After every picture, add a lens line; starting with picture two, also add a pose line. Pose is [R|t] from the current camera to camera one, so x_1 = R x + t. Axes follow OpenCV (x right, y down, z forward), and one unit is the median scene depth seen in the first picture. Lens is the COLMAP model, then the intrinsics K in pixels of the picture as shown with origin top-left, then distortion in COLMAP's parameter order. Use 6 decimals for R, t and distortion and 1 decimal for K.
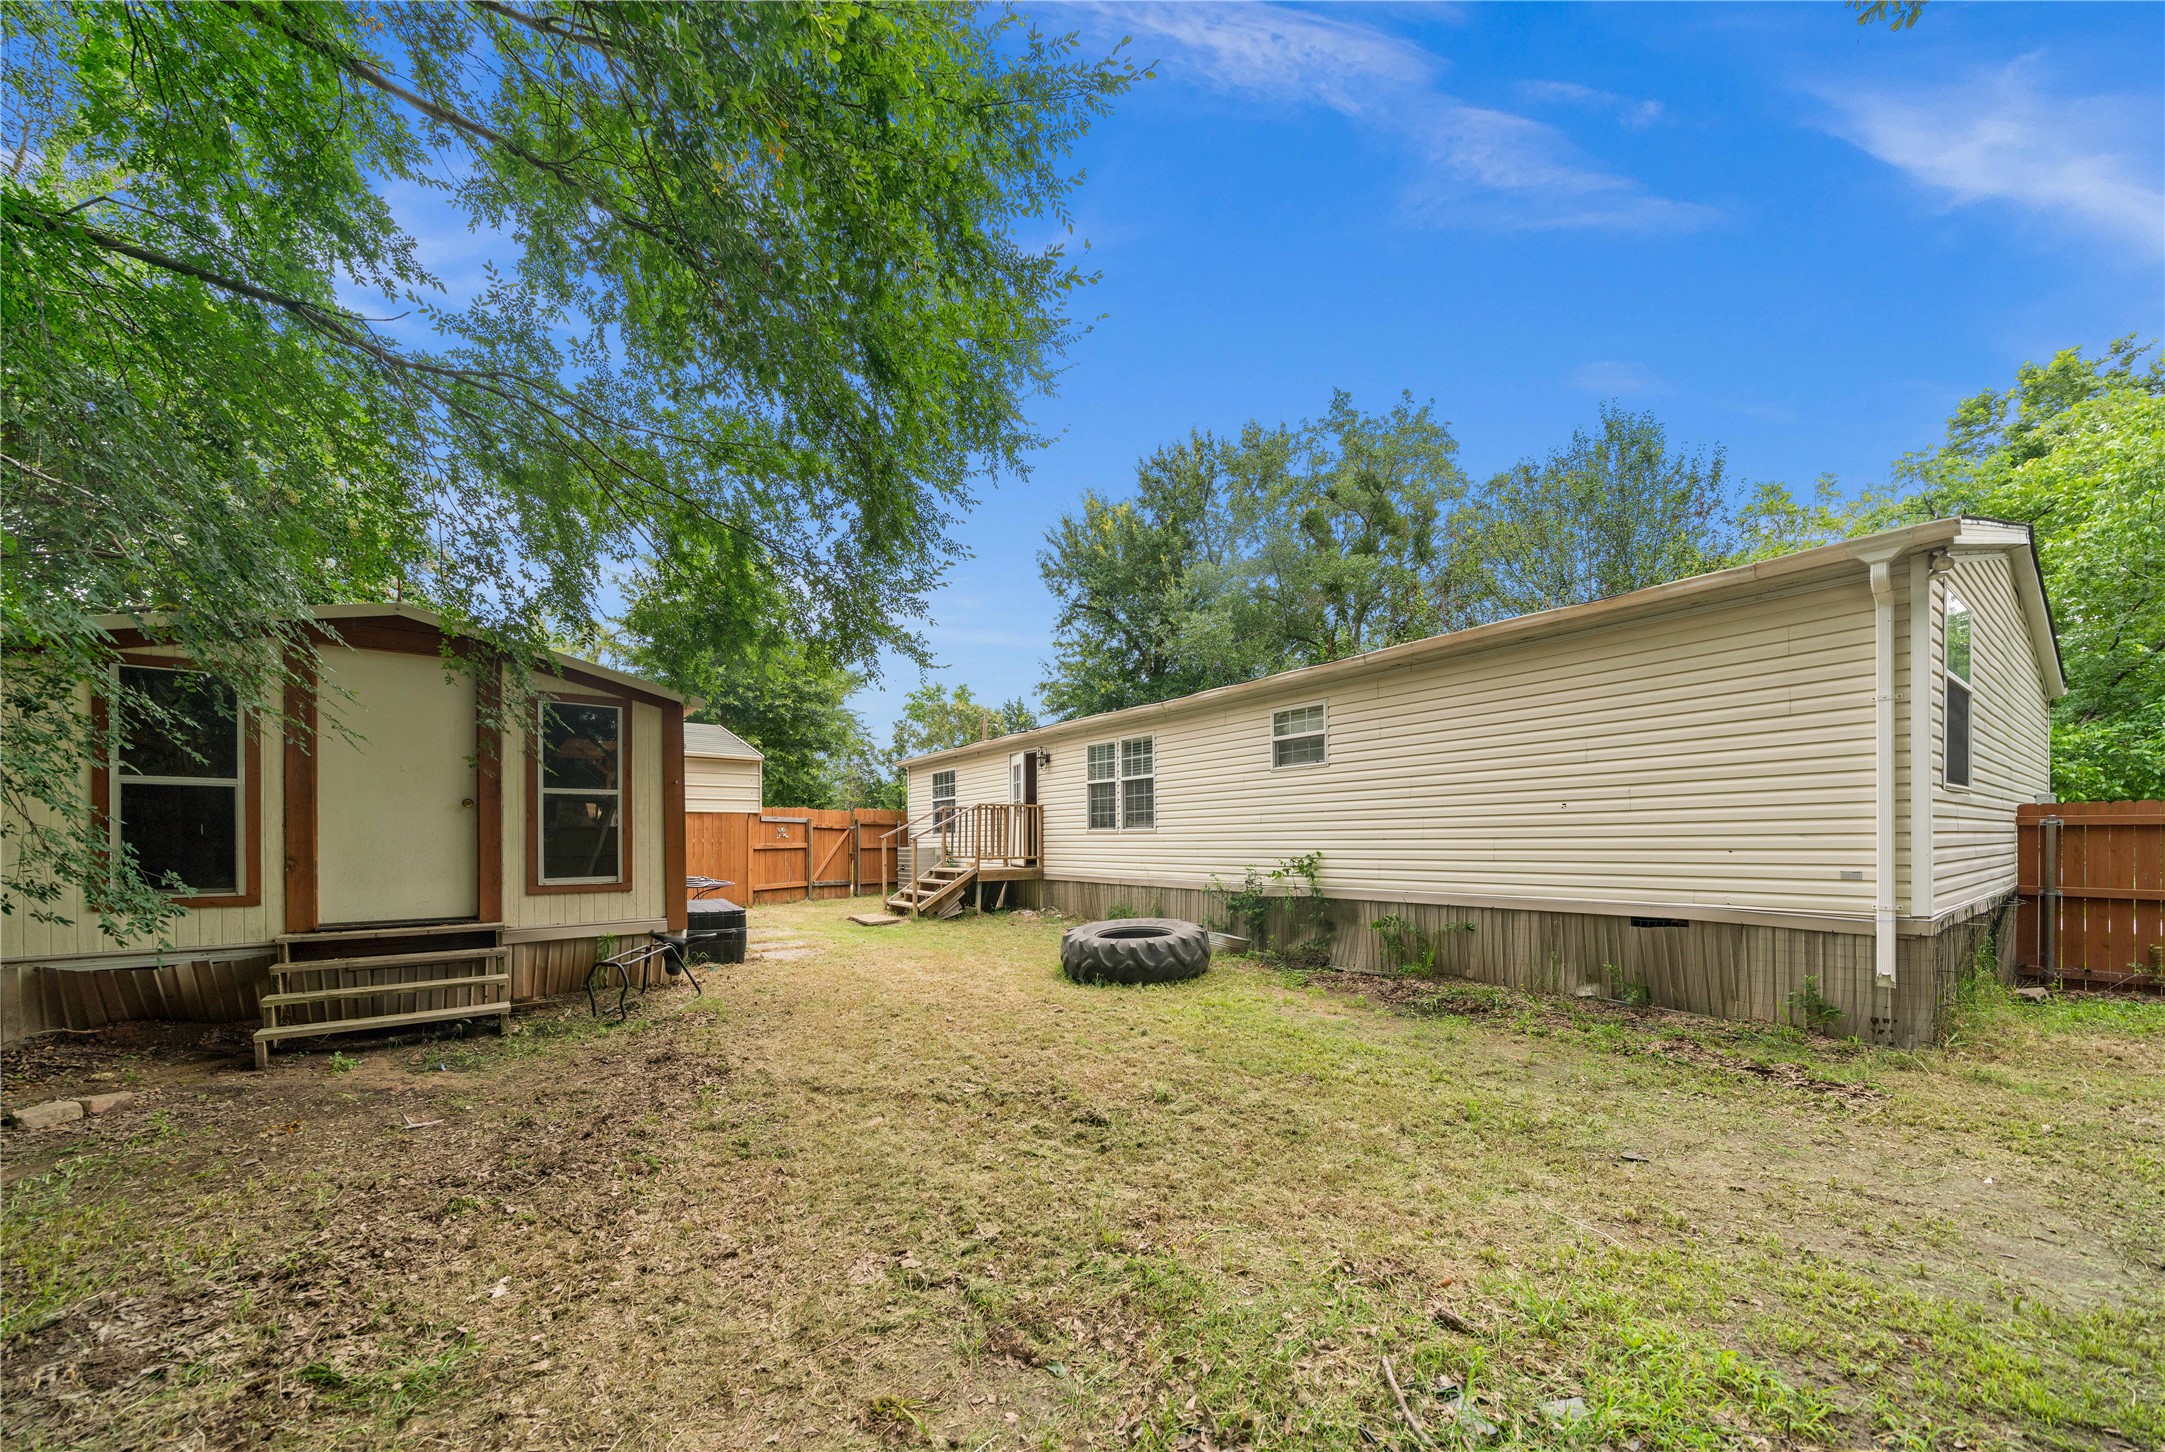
lens RADIAL K [[795.5, 0, 1090.8], [0, 795.5, 716.5], [0, 0, 1]] dist [-0.000816, -0.000042]
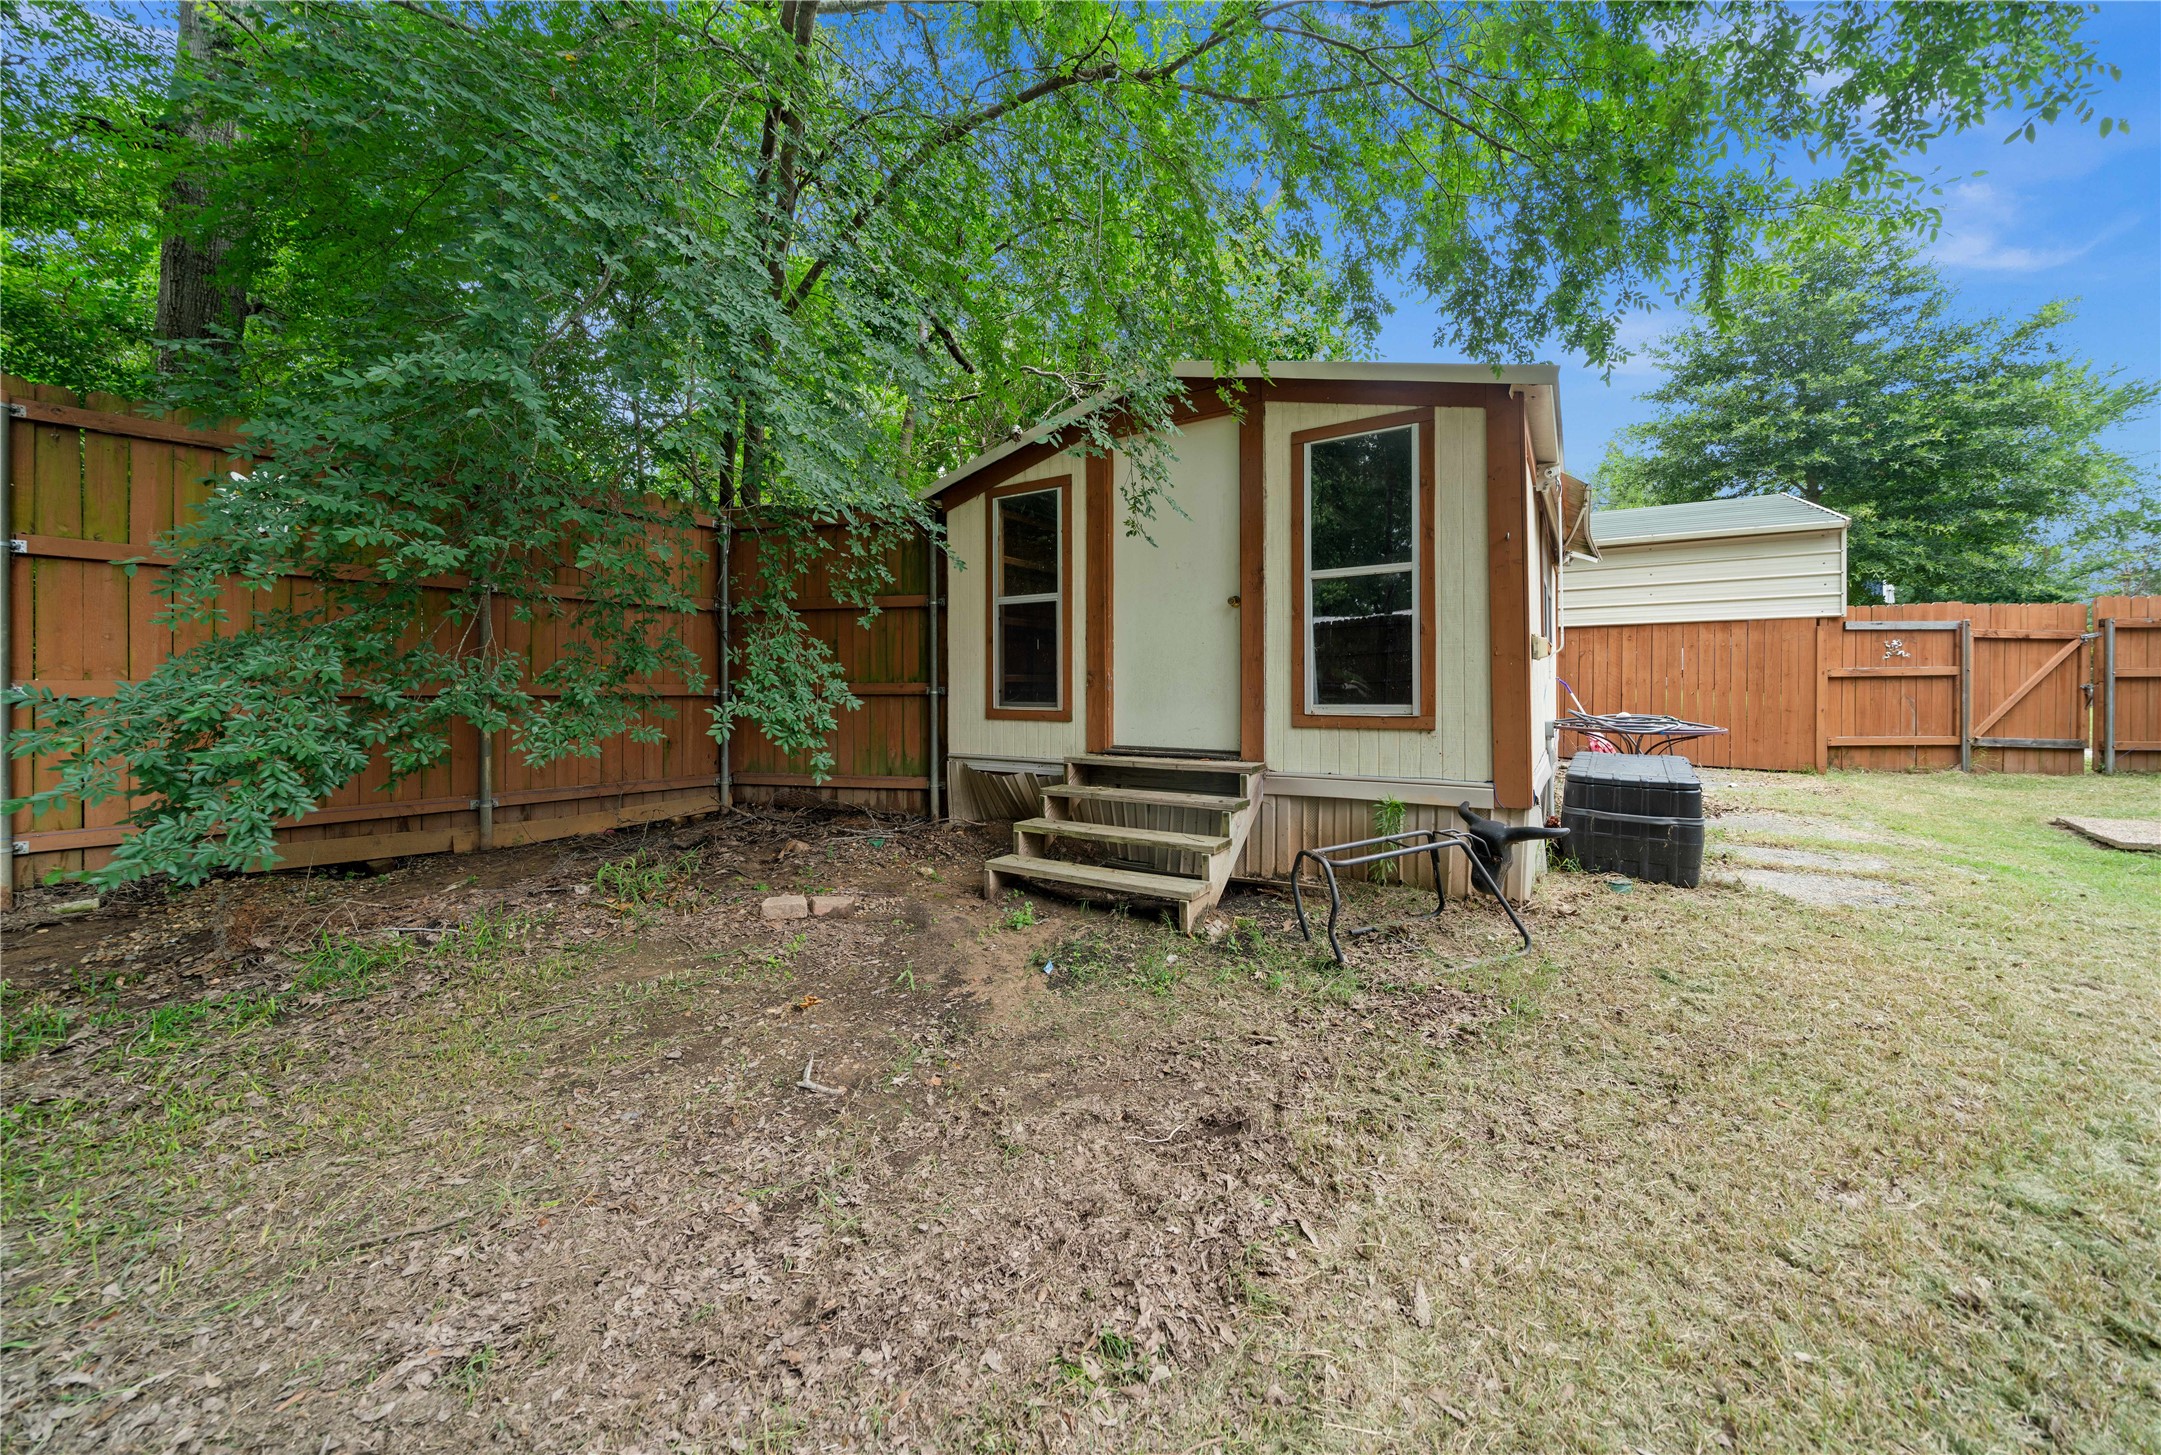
lens RADIAL K [[794.0, 0, 1088.8], [0, 794.0, 718.0], [0, 0, 1]] dist [-0.000816, -0.000042]
pose [[0.347866, 0.042571, -0.936577, -0.127412], [0.145660, 0.984384, 0.098846, 0.119904], [0.926160, -0.170807, 0.336233, 0.590368]]
